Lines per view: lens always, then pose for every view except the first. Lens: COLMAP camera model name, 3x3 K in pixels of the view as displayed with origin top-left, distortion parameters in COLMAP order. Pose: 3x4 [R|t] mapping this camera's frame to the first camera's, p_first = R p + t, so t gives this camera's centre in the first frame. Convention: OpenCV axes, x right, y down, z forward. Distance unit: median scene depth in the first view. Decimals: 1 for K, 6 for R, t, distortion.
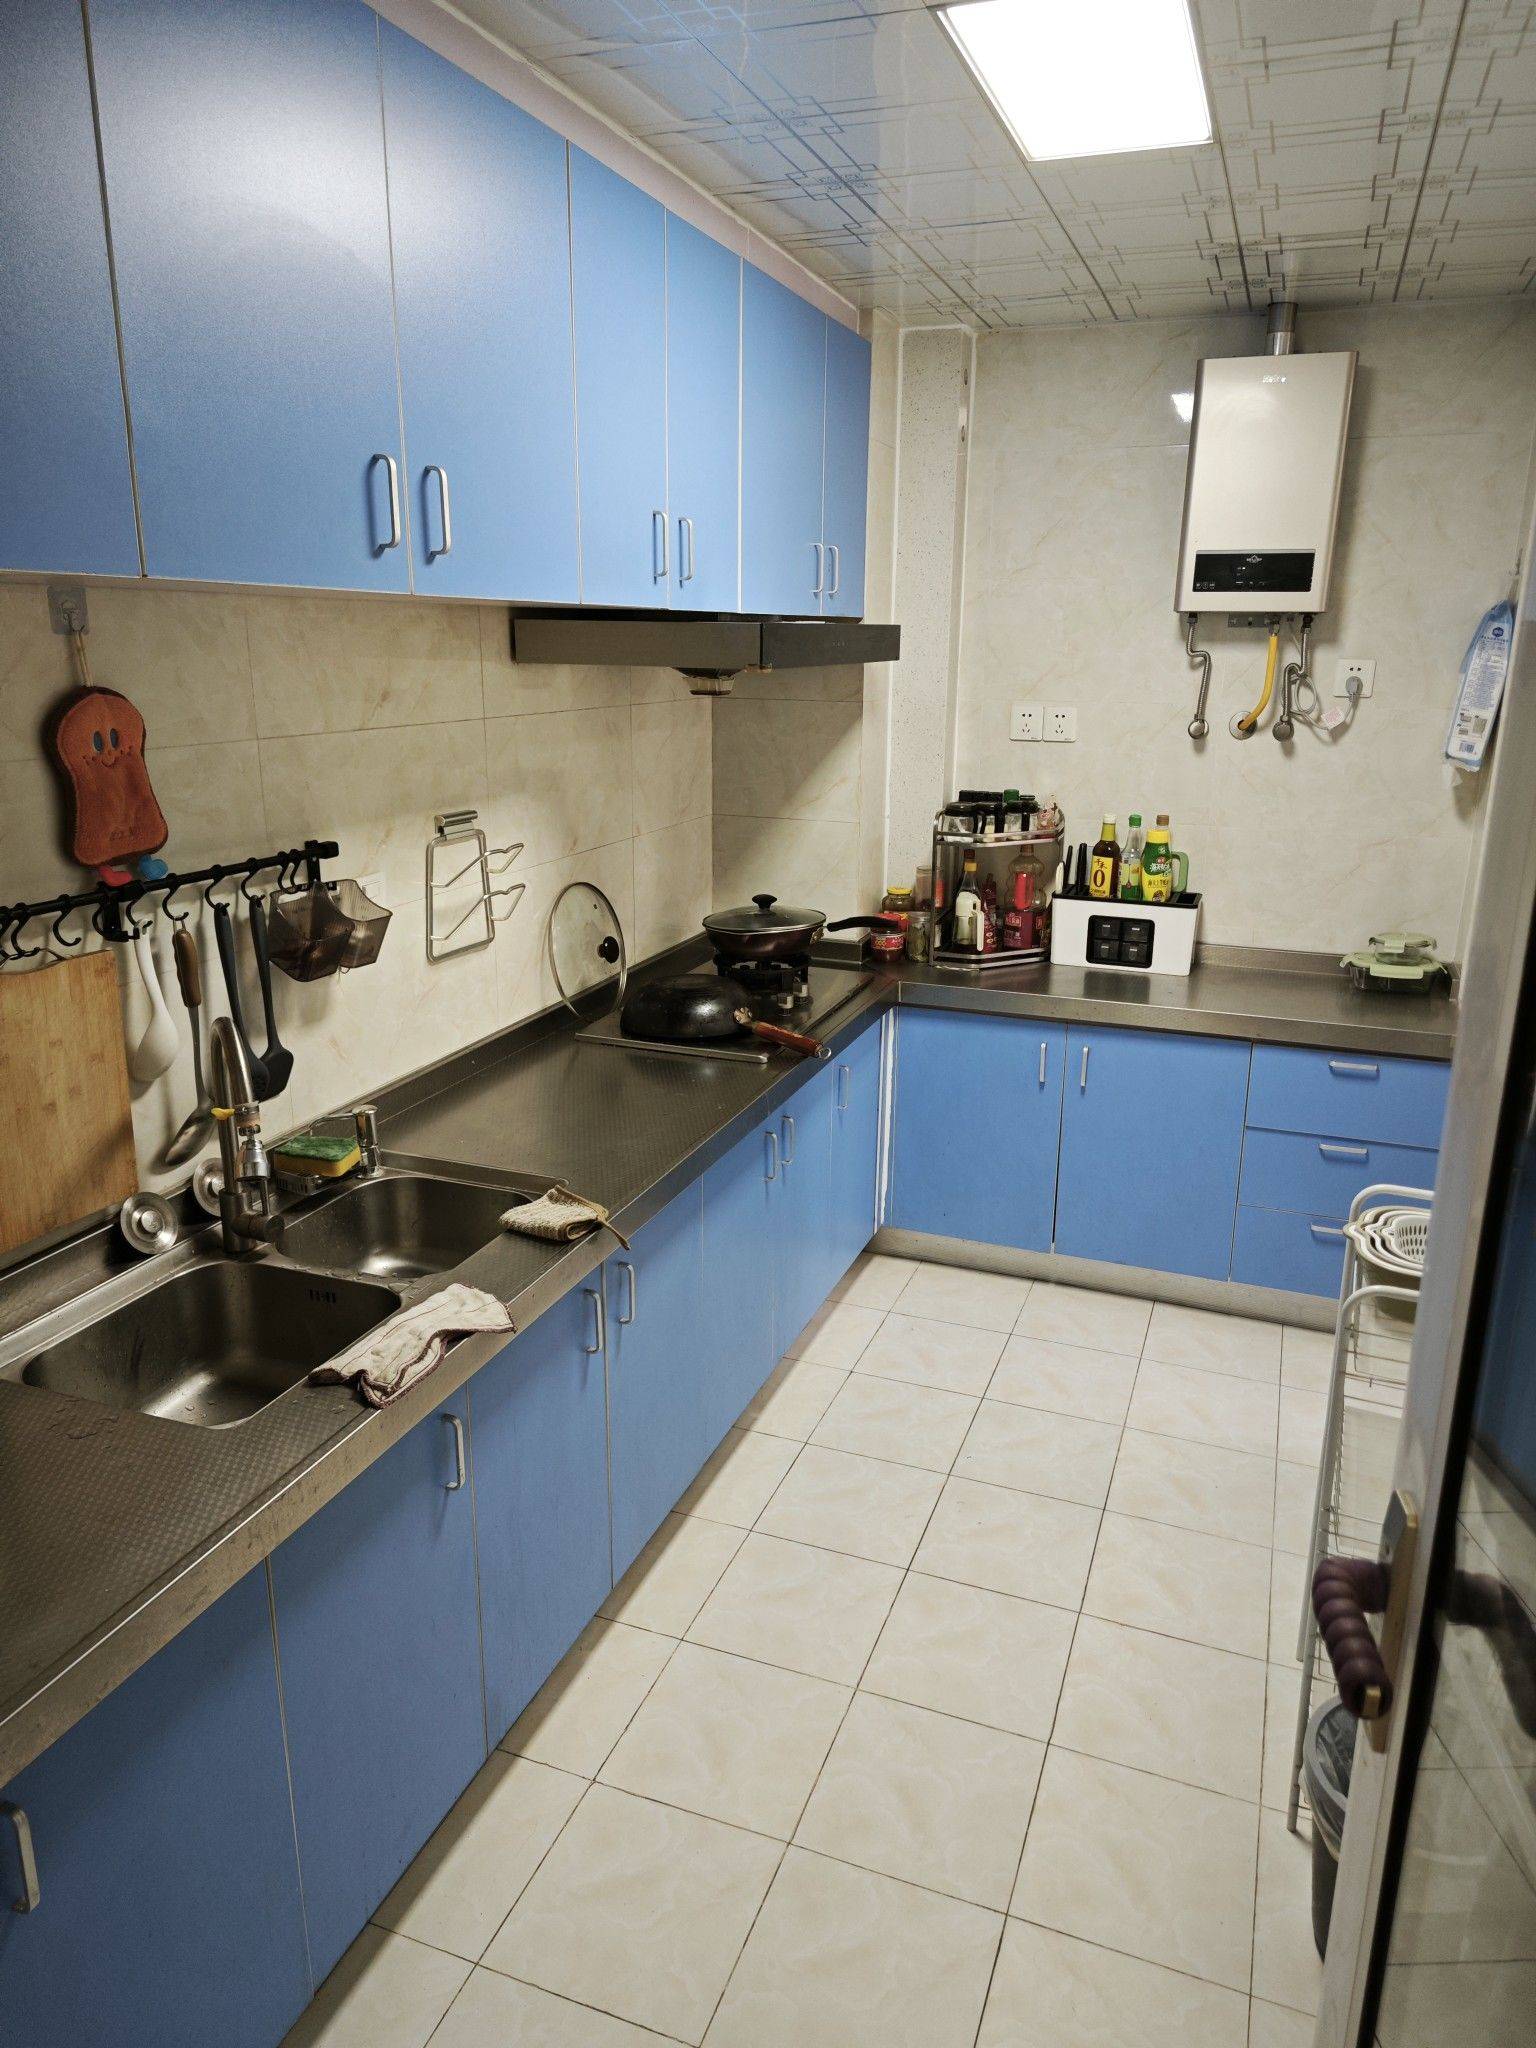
lens RADIAL K [[1373.7, 0, 770.6], [0, 1373.7, 1023.2], [0, 0, 1]] dist [0.006482, 0.000594]
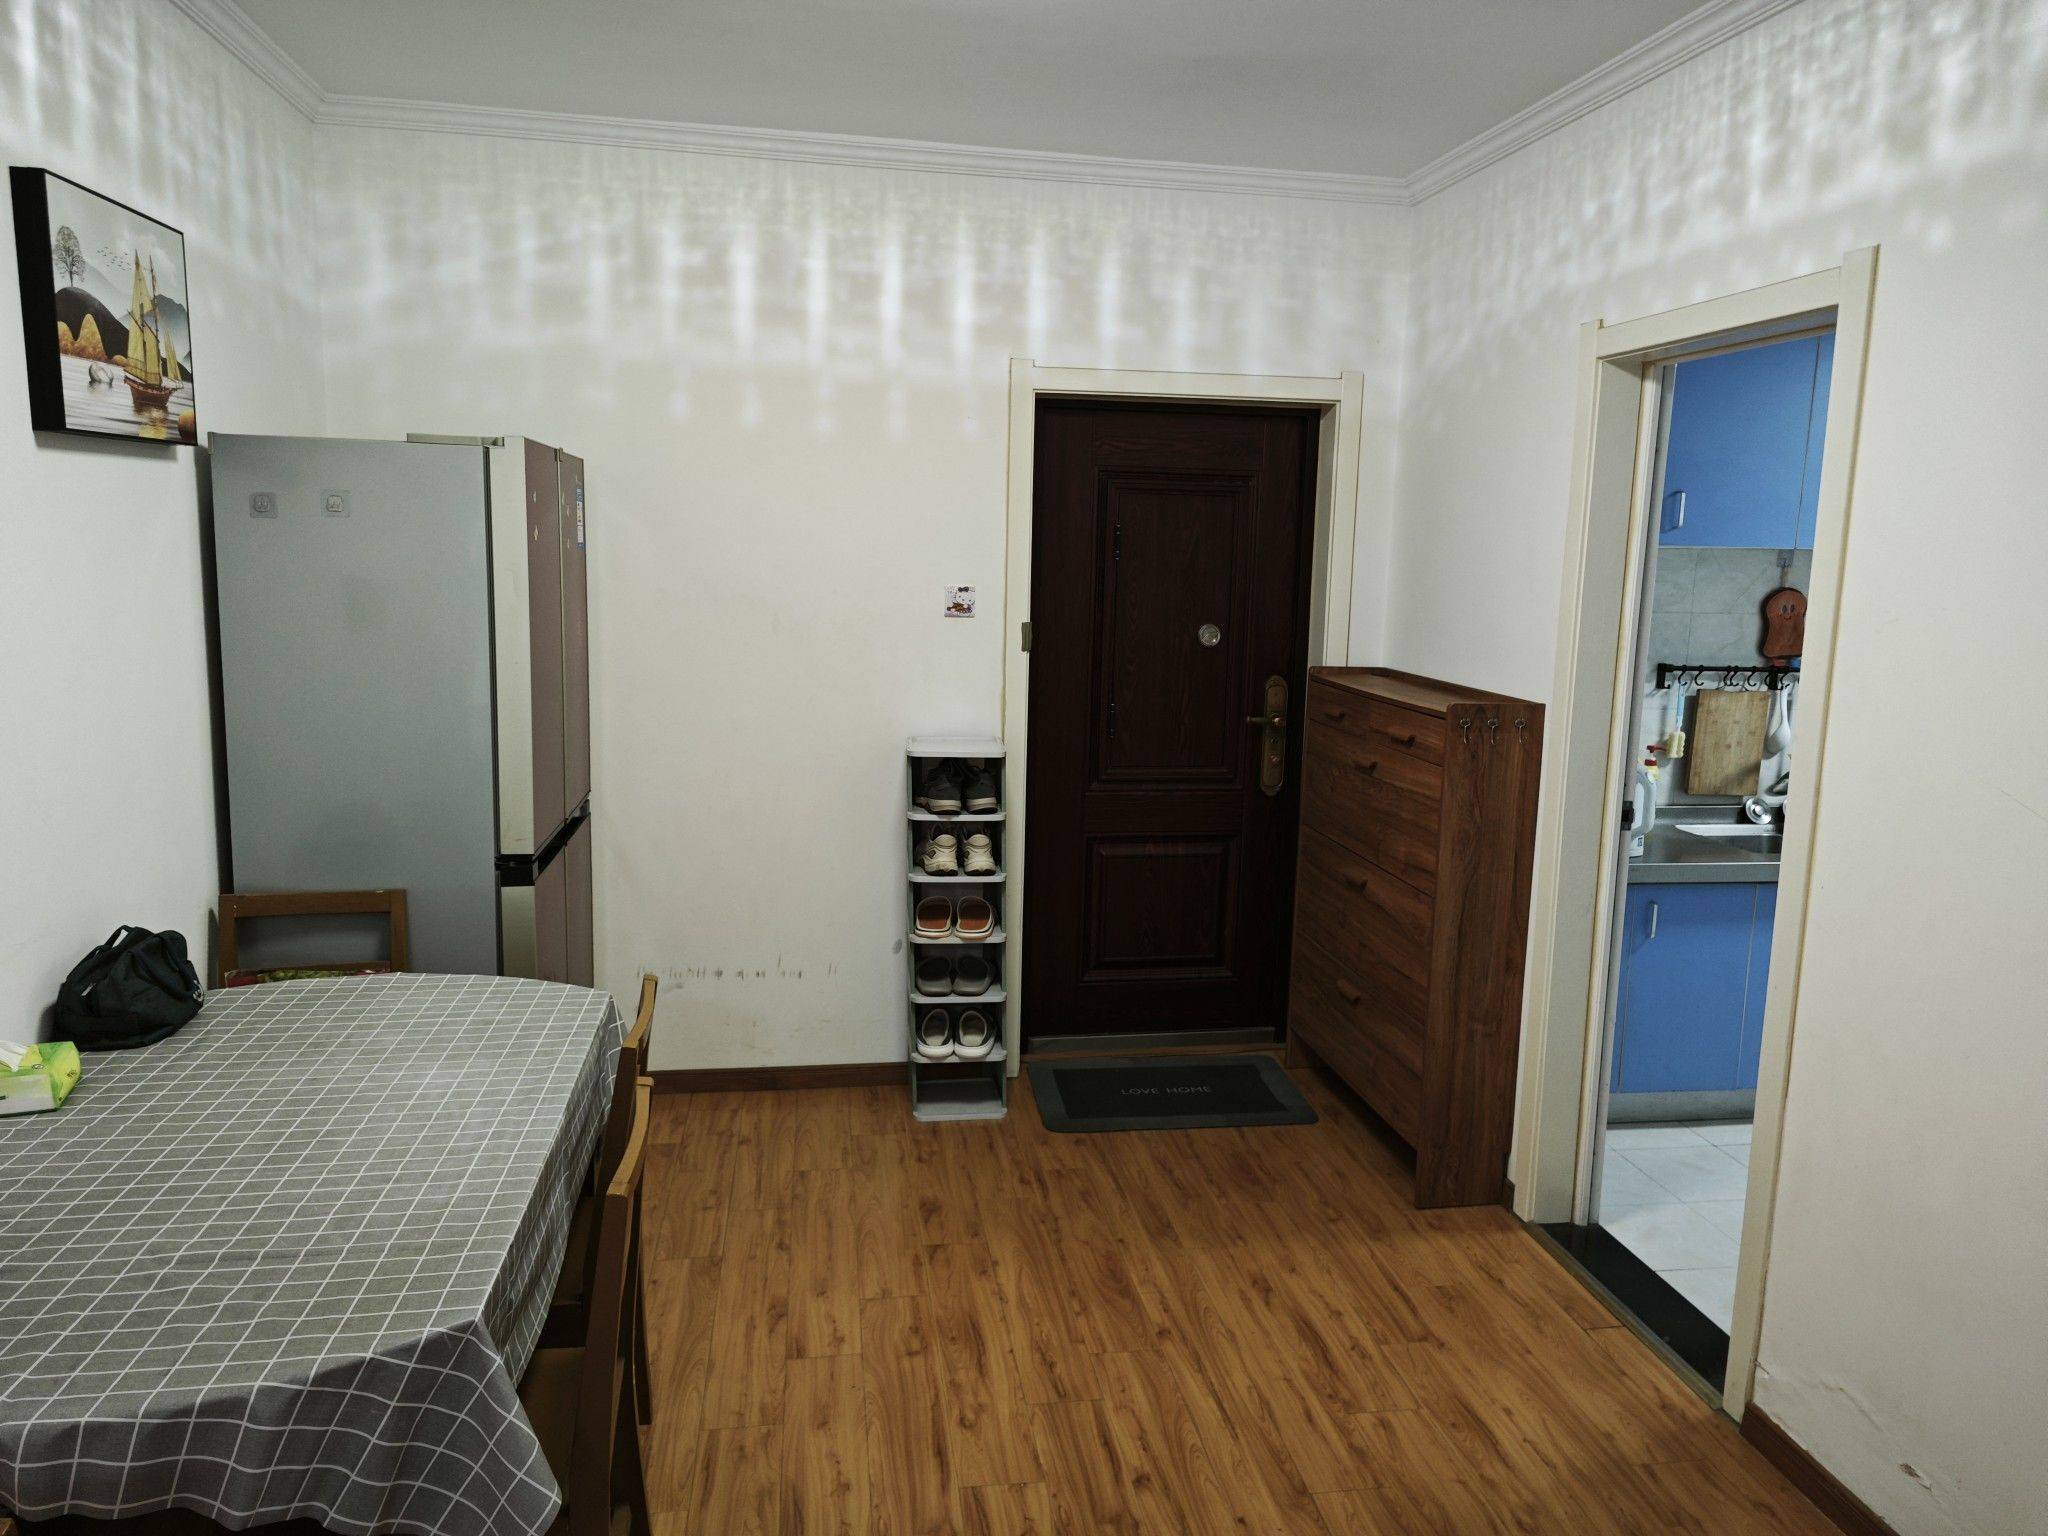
lens RADIAL K [[1373.7, 0, 1021.8], [0, 1373.7, 761.0], [0, 0, 1]] dist [0.006482, 0.000594]
pose [[0.505000, 0.138444, -0.851944, 0.944754], [-0.257137, 0.966364, 0.004616, 0.392128], [0.823927, 0.216735, 0.523612, -1.341572]]
